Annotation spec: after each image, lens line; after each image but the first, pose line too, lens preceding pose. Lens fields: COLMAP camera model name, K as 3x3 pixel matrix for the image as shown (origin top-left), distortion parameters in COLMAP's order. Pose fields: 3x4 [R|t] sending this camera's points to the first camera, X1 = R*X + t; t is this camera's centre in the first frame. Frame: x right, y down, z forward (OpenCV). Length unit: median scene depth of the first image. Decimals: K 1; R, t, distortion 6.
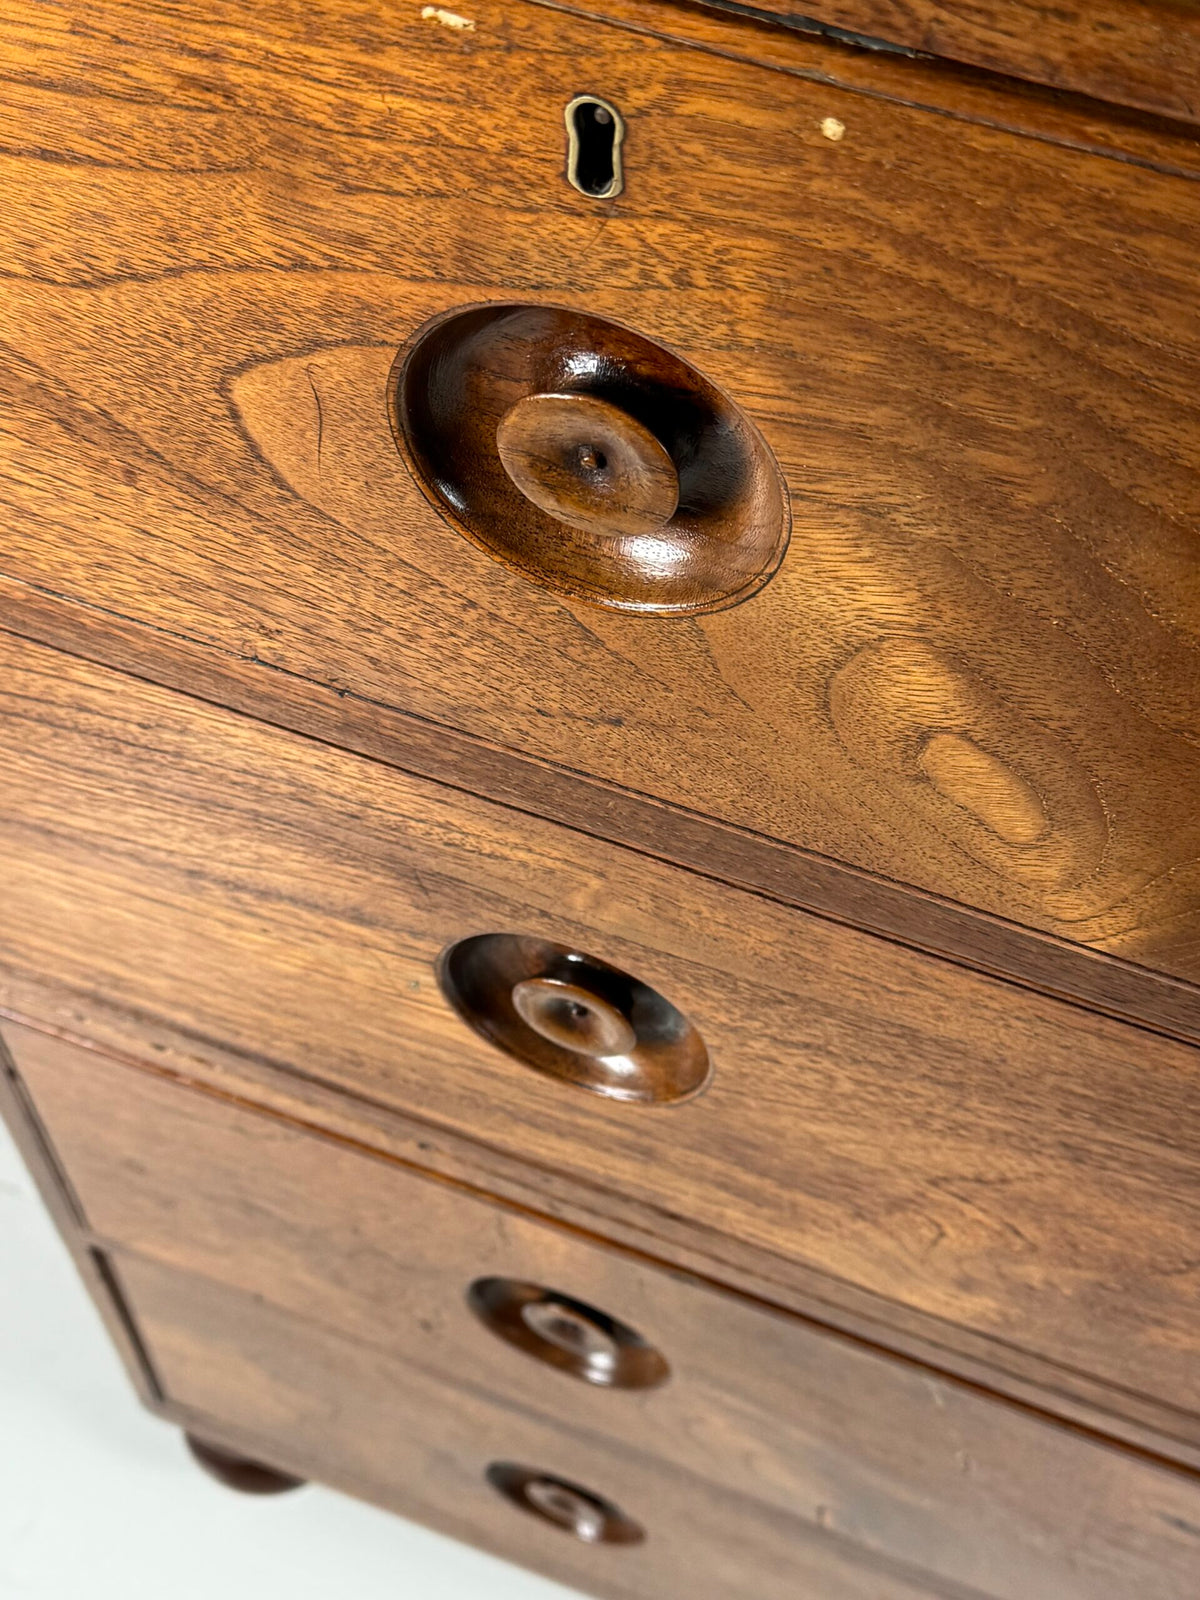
lens RADIAL K [[2232.5, 0, 550.6], [0, 2232.5, 843.8], [0, 0, 1]] dist [0.120178, 0.000000]
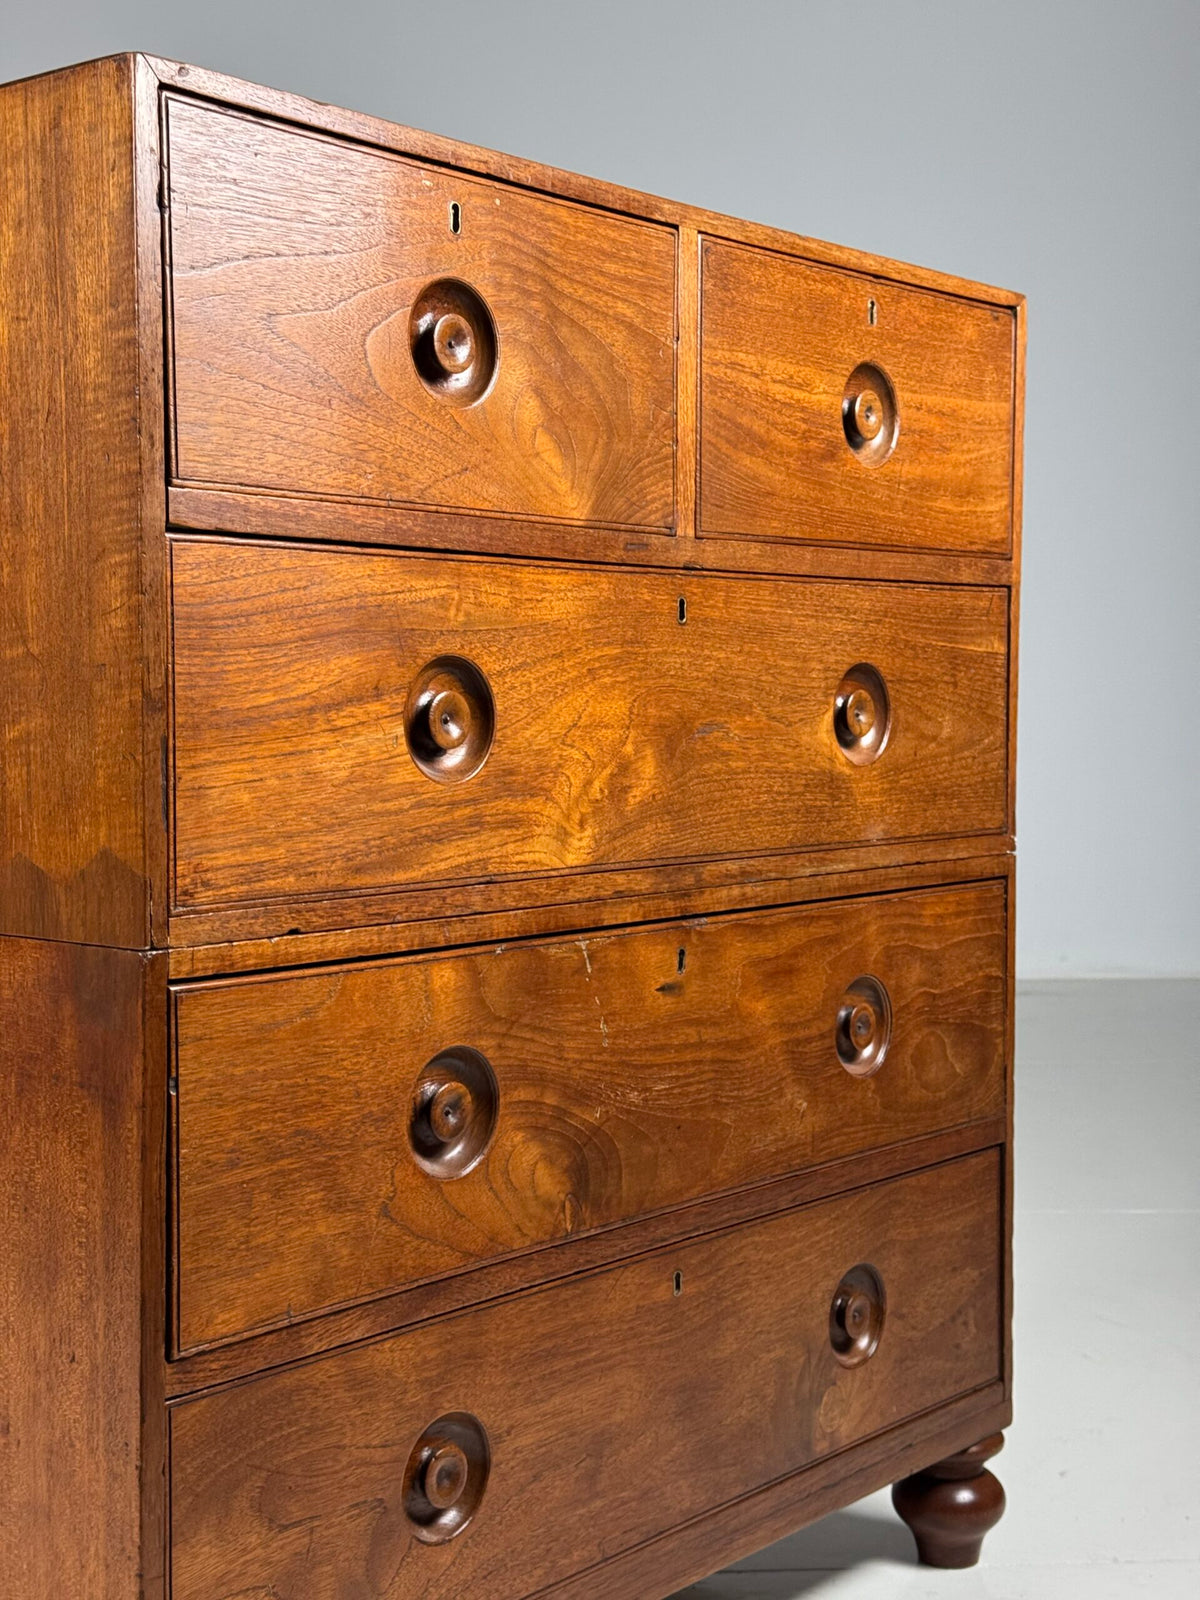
lens RADIAL K [[2232.5, 0, 594.0], [0, 2232.5, 798.8], [0, 0, 1]] dist [0.120178, 0.000000]
pose [[0.301439, -0.039877, 0.952651, -3.176894], [0.806214, 0.544097, -0.232328, 1.156913], [-0.509070, 0.838074, 0.196161, 0.842815]]
